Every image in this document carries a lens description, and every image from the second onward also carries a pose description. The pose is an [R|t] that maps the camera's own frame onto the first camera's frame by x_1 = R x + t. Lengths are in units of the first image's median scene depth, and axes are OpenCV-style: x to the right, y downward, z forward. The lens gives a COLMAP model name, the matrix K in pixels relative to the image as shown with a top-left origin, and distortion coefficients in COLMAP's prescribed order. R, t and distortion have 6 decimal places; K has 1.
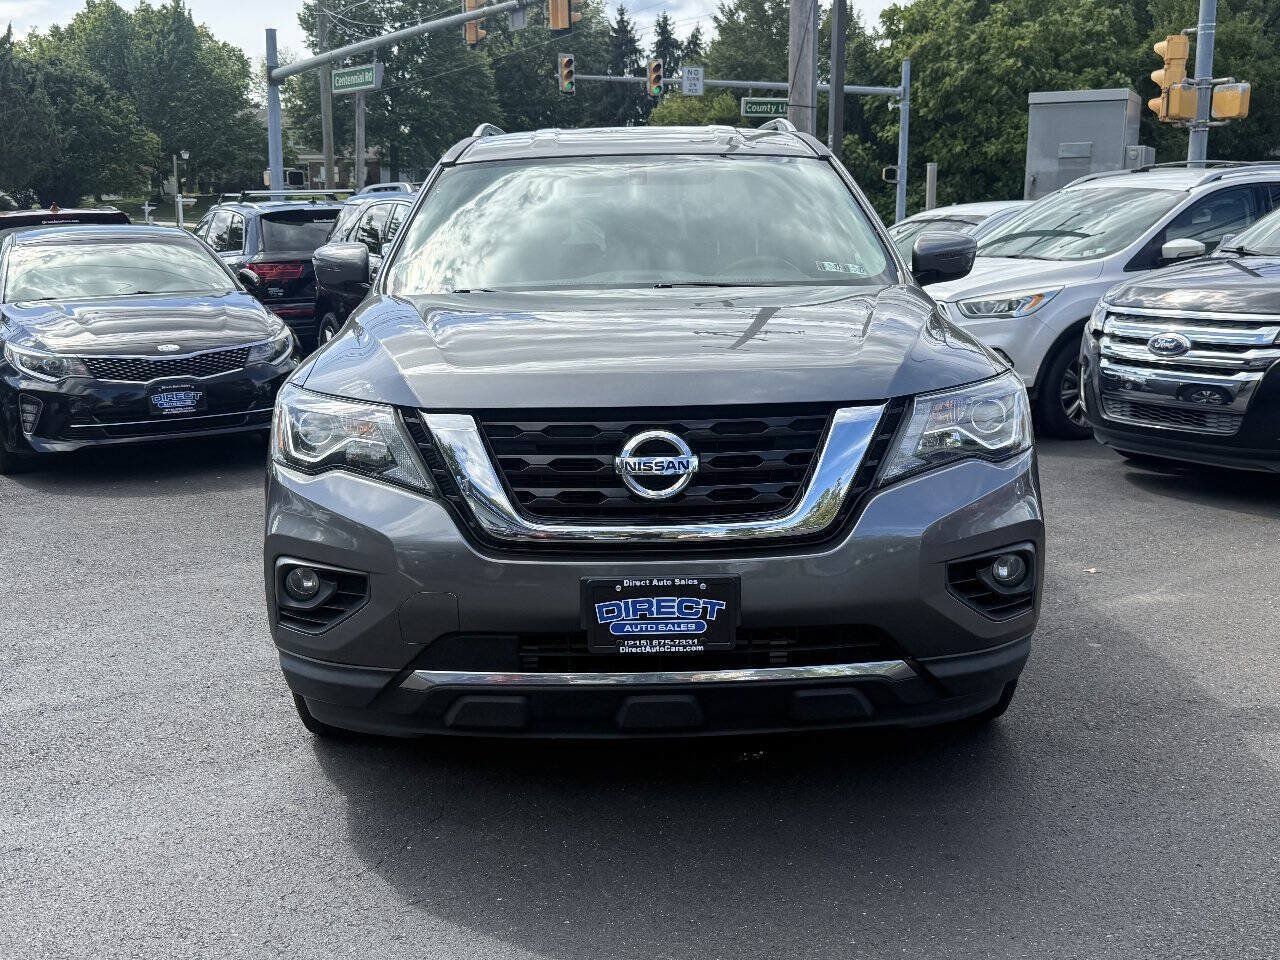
lens RADIAL K [[1400.5, 0, 640.0], [0, 1400.5, 480.0], [0, 0, 1]] dist [0.194609, -0.398908]
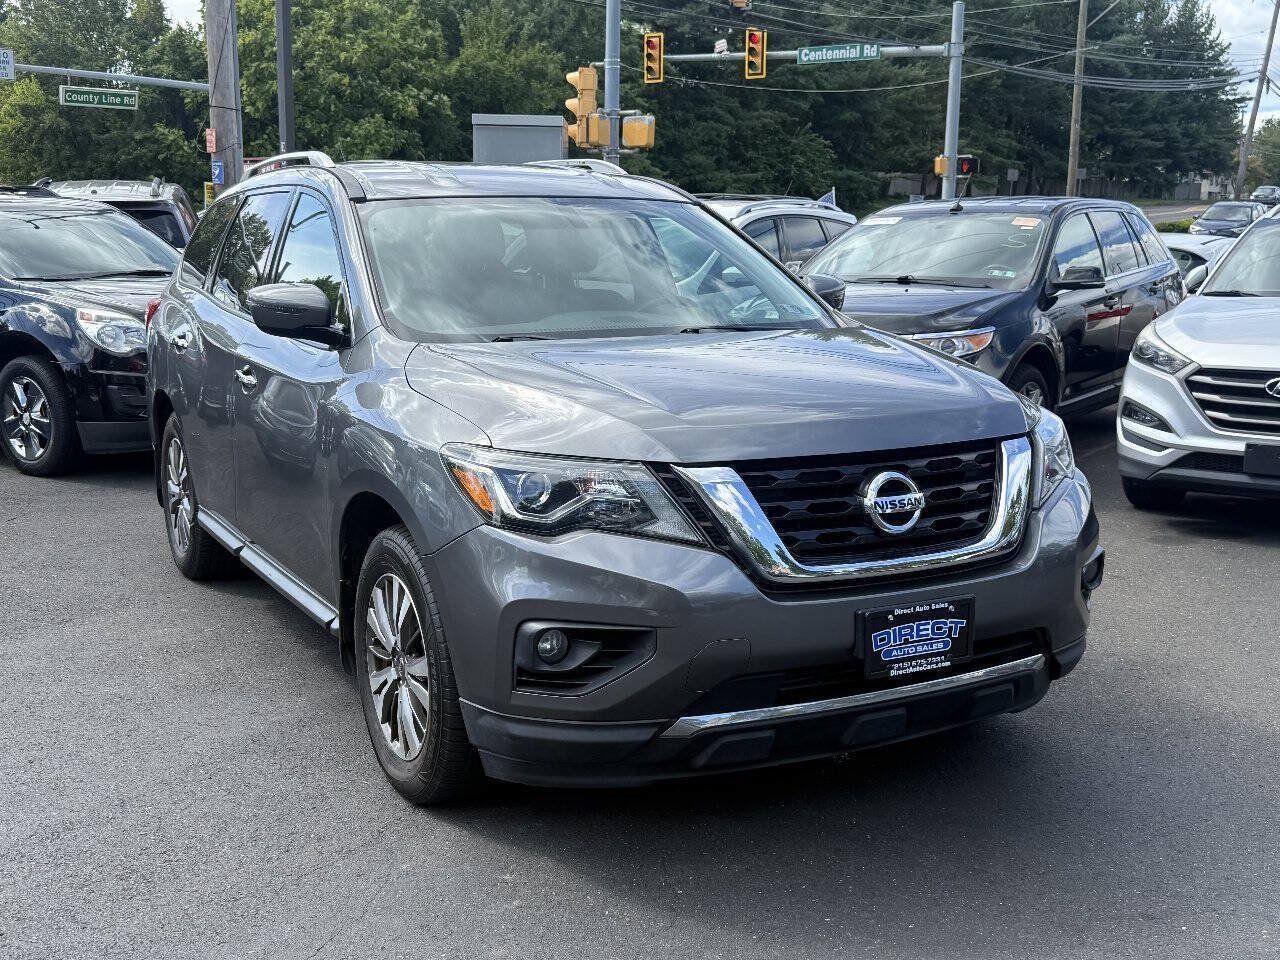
lens RADIAL K [[1401.2, 0, 646.0], [0, 1401.2, 477.5], [0, 0, 1]] dist [0.199424, -0.424971]
pose [[0.896226, -0.063319, 0.439056, -0.644155], [0.065035, 0.997821, 0.011150, -0.055095], [-0.438805, 0.018561, 0.898390, 0.087098]]
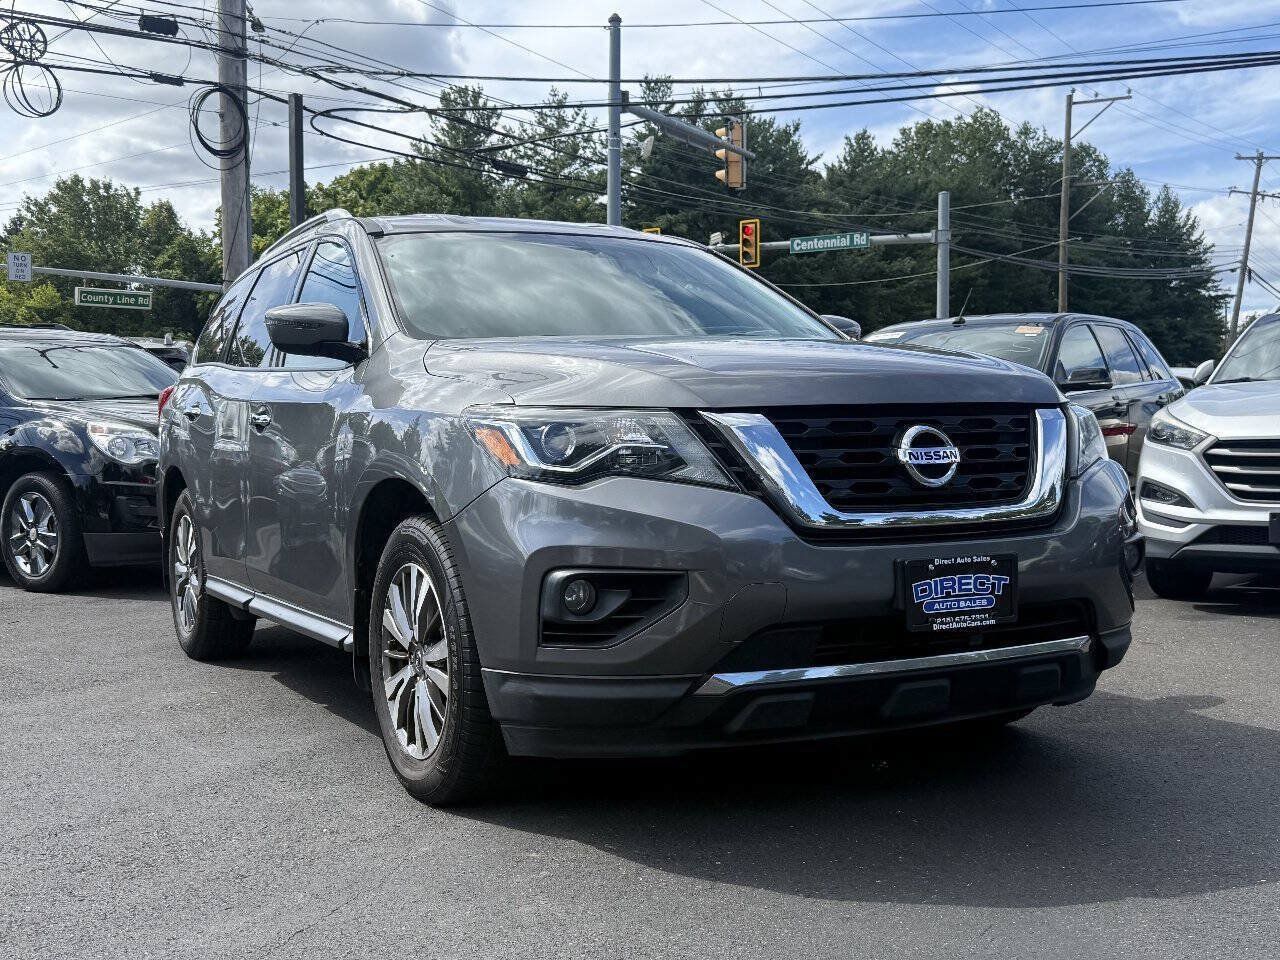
lens RADIAL K [[1400.5, 0, 640.0], [0, 1400.5, 480.0], [0, 0, 1]] dist [0.194609, -0.398908]
pose [[0.897881, -0.016726, 0.439920, -0.655712], [0.079070, 0.989155, -0.123775, 0.122420], [-0.433079, 0.145920, 0.889466, 0.137988]]
